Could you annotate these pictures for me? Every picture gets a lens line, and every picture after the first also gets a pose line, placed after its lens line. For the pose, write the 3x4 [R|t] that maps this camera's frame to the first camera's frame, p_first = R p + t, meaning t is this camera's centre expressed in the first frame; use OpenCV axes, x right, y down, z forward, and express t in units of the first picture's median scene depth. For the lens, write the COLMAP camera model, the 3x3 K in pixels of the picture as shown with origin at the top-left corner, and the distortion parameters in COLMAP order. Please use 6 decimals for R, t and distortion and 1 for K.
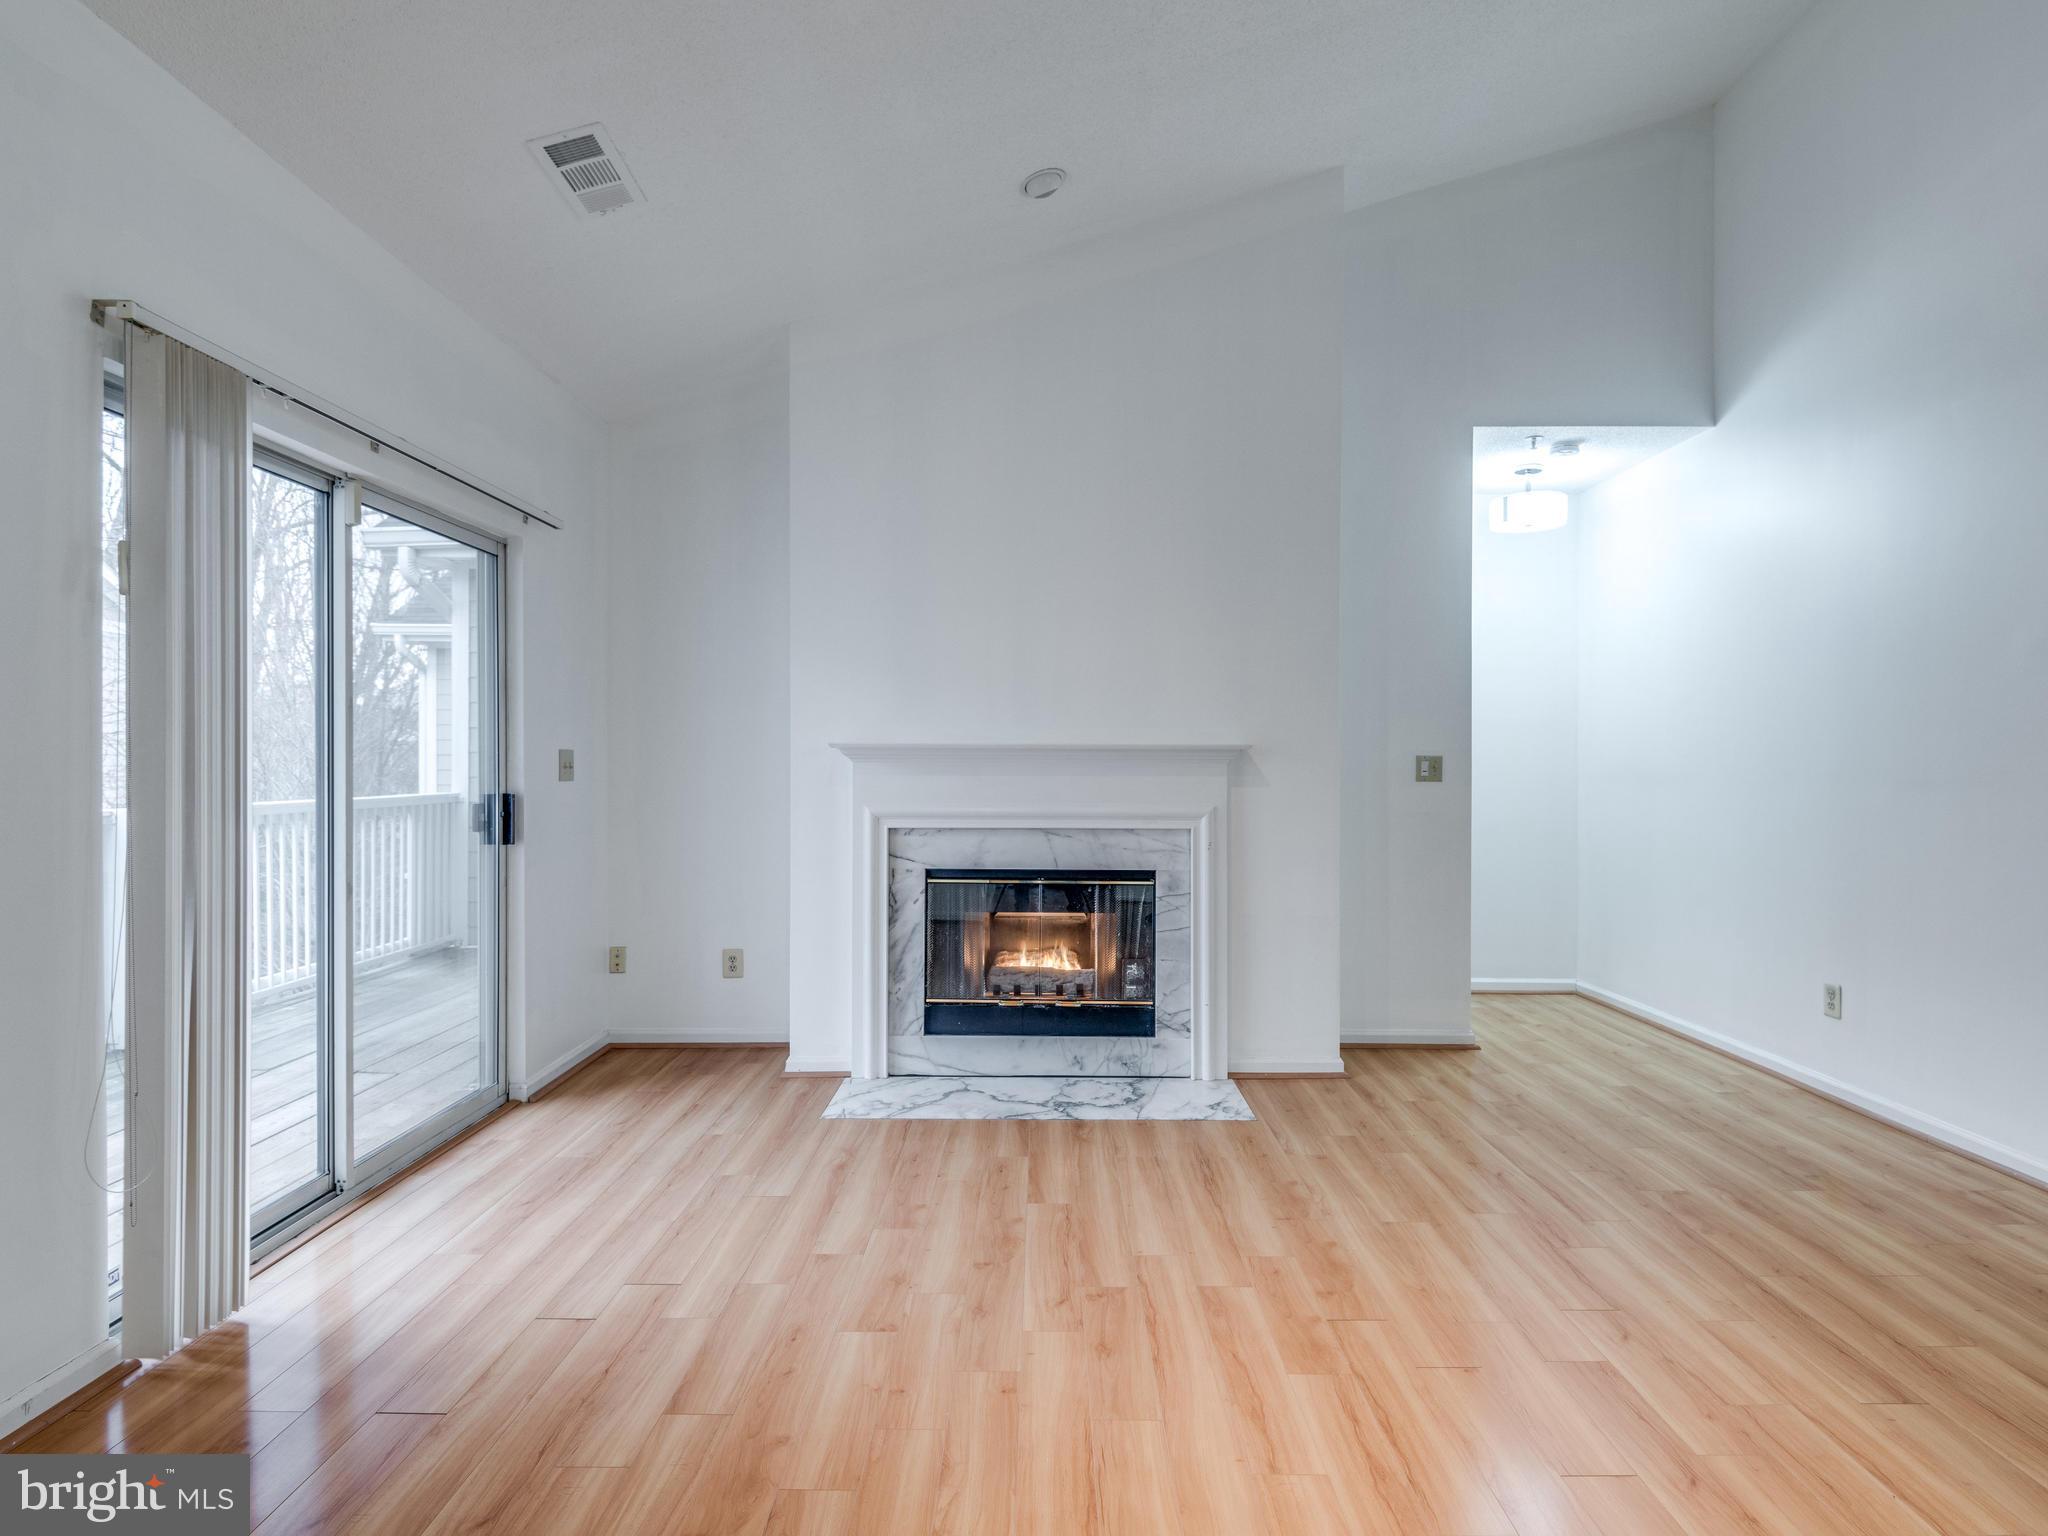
lens RADIAL K [[1086.8, 0, 1037.4], [0, 1086.8, 774.3], [0, 0, 1]] dist [0.024314, -0.022745]
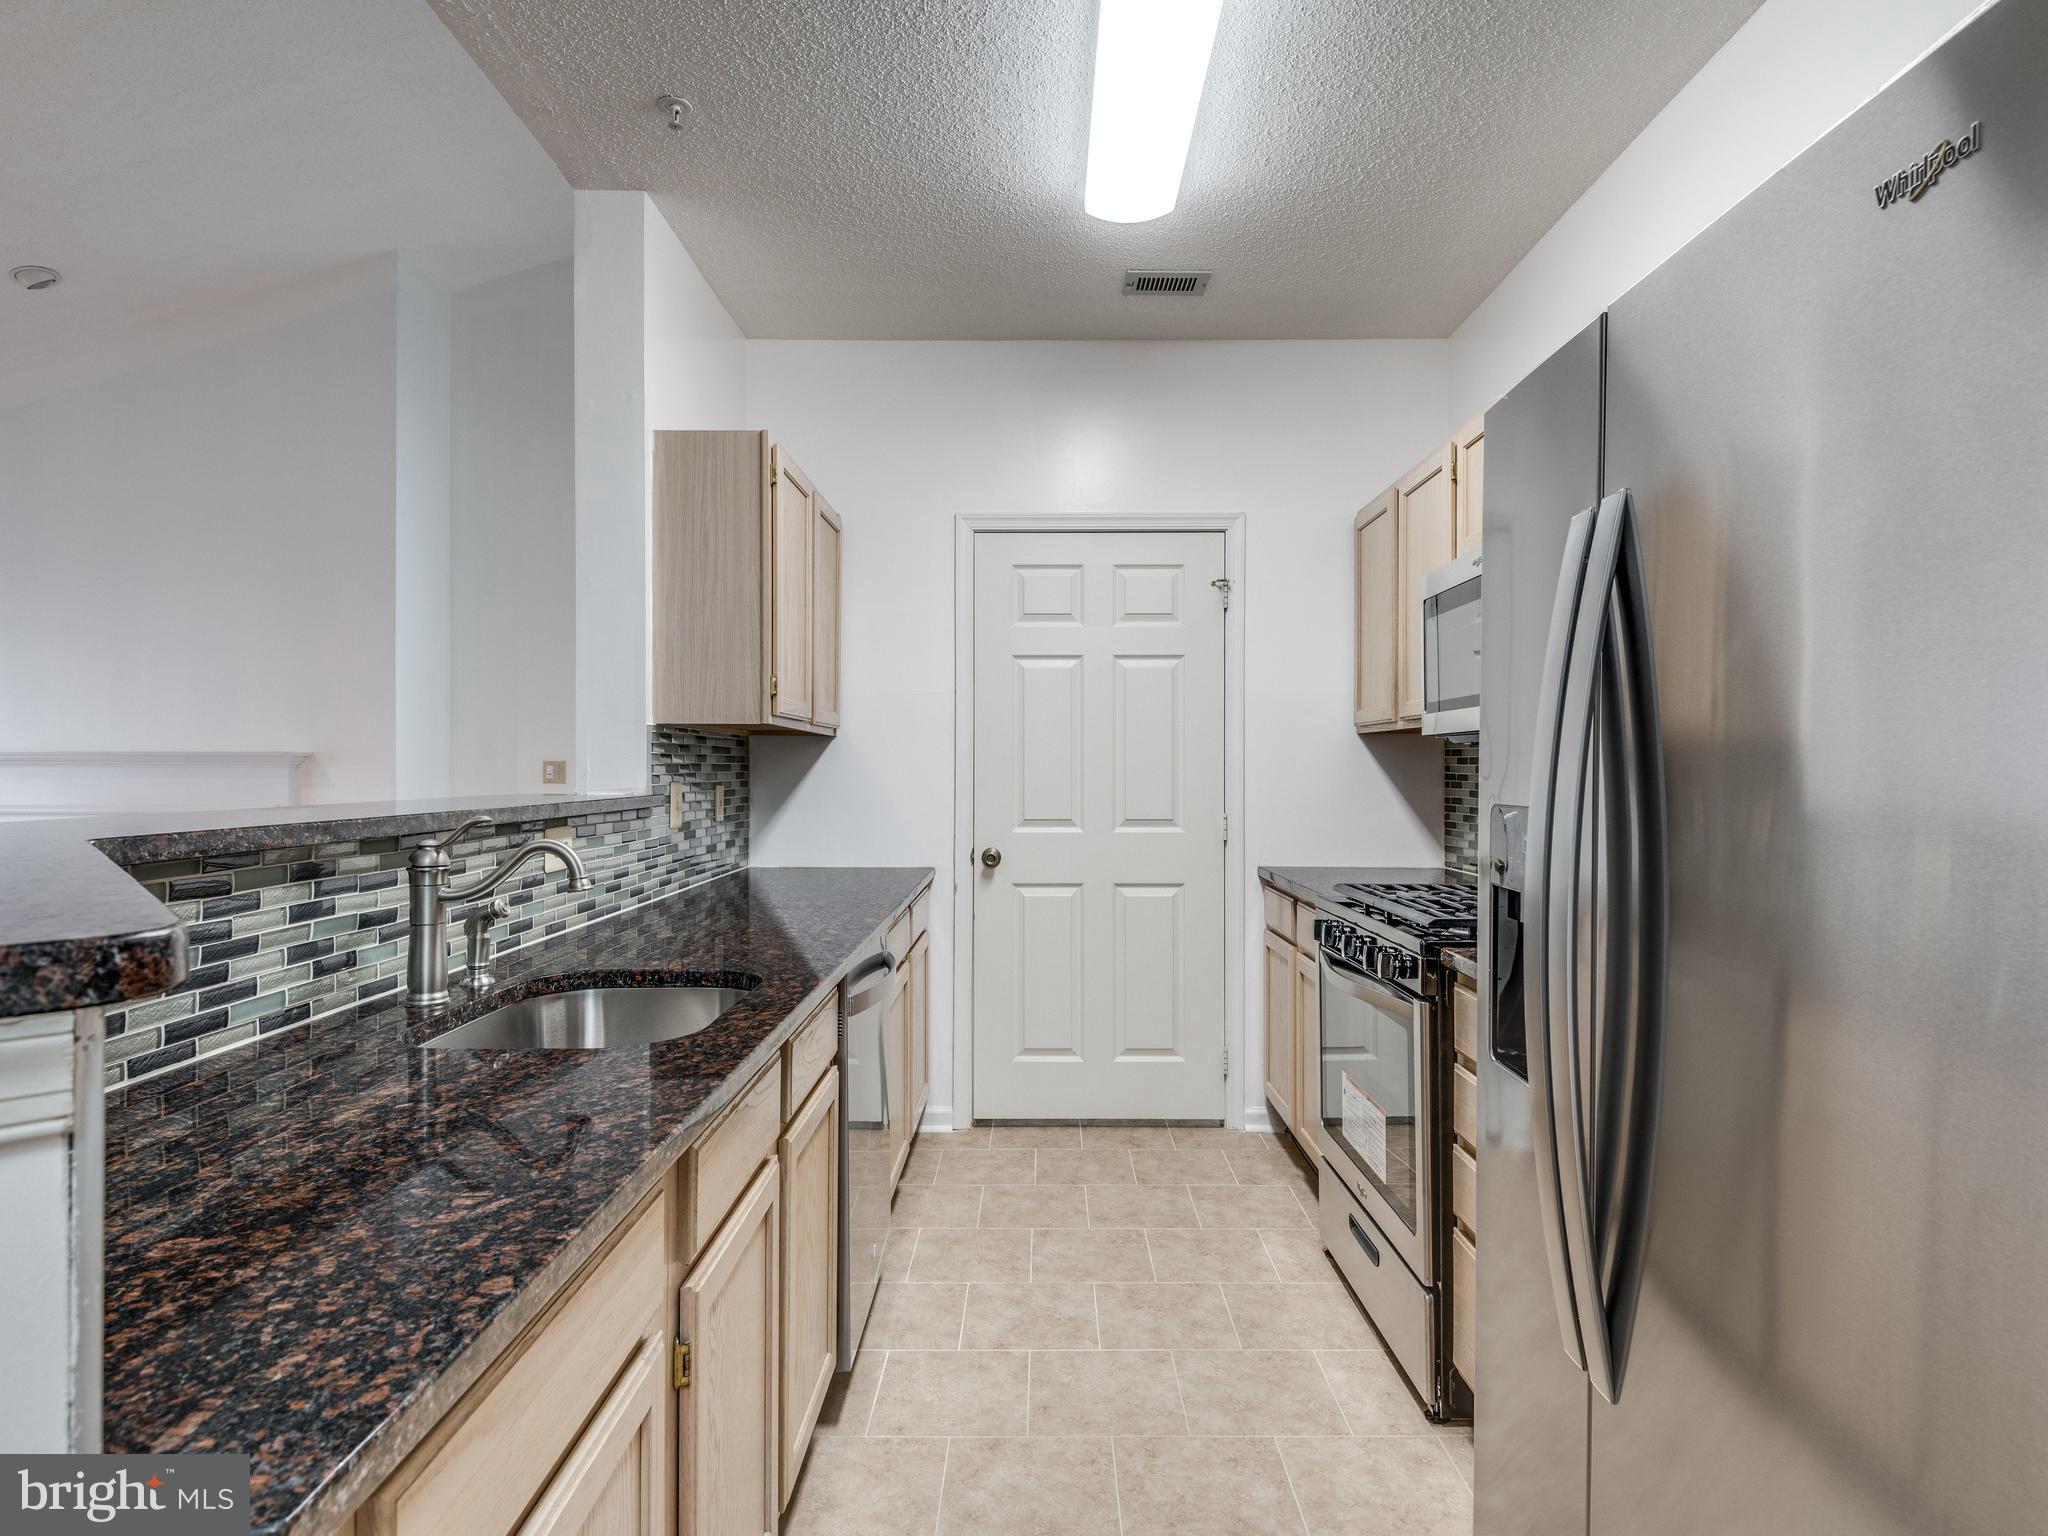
lens RADIAL K [[1086.8, 0, 1037.4], [0, 1086.8, 774.3], [0, 0, 1]] dist [0.024314, -0.022745]
pose [[0.999997, -0.002030, 0.001456, 0.963505], [0.002038, 0.999984, -0.005295, 0.004917], [-0.001445, 0.005298, 0.999985, -0.155060]]
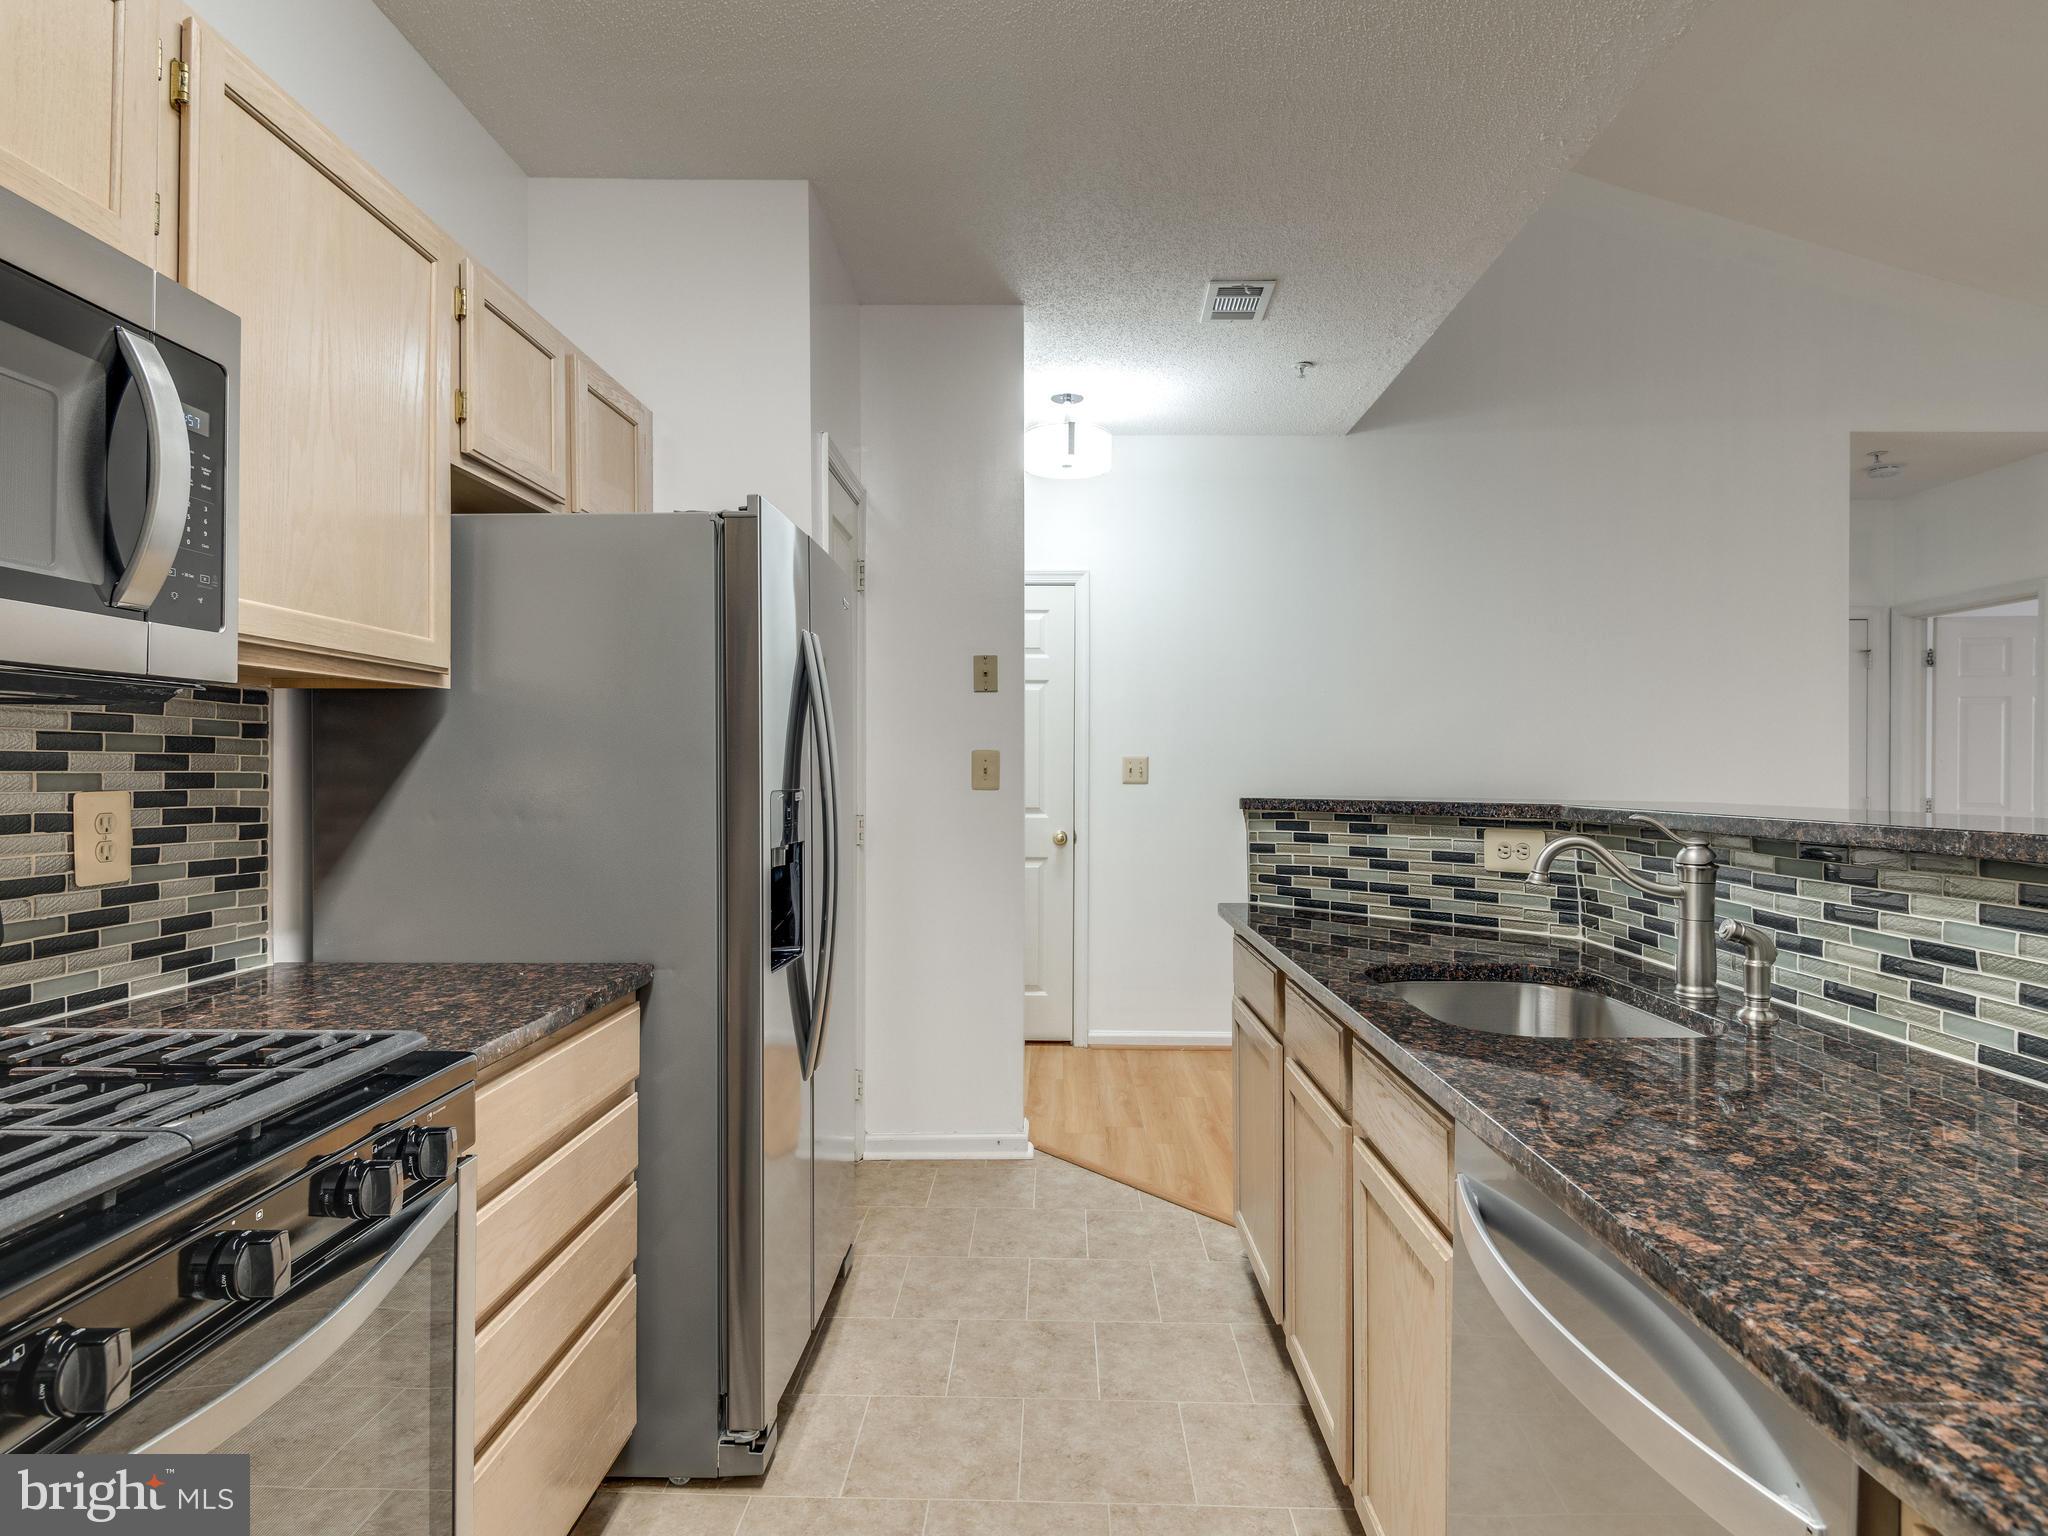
lens RADIAL K [[1087.4, 0, 1040.6], [0, 1087.4, 770.6], [0, 0, 1]] dist [0.030798, -0.023946]
pose [[-0.999940, -0.005095, 0.009723, 0.982327], [-0.005000, 0.999939, 0.009800, -0.001521], [-0.009772, 0.009750, -0.999905, 0.623060]]
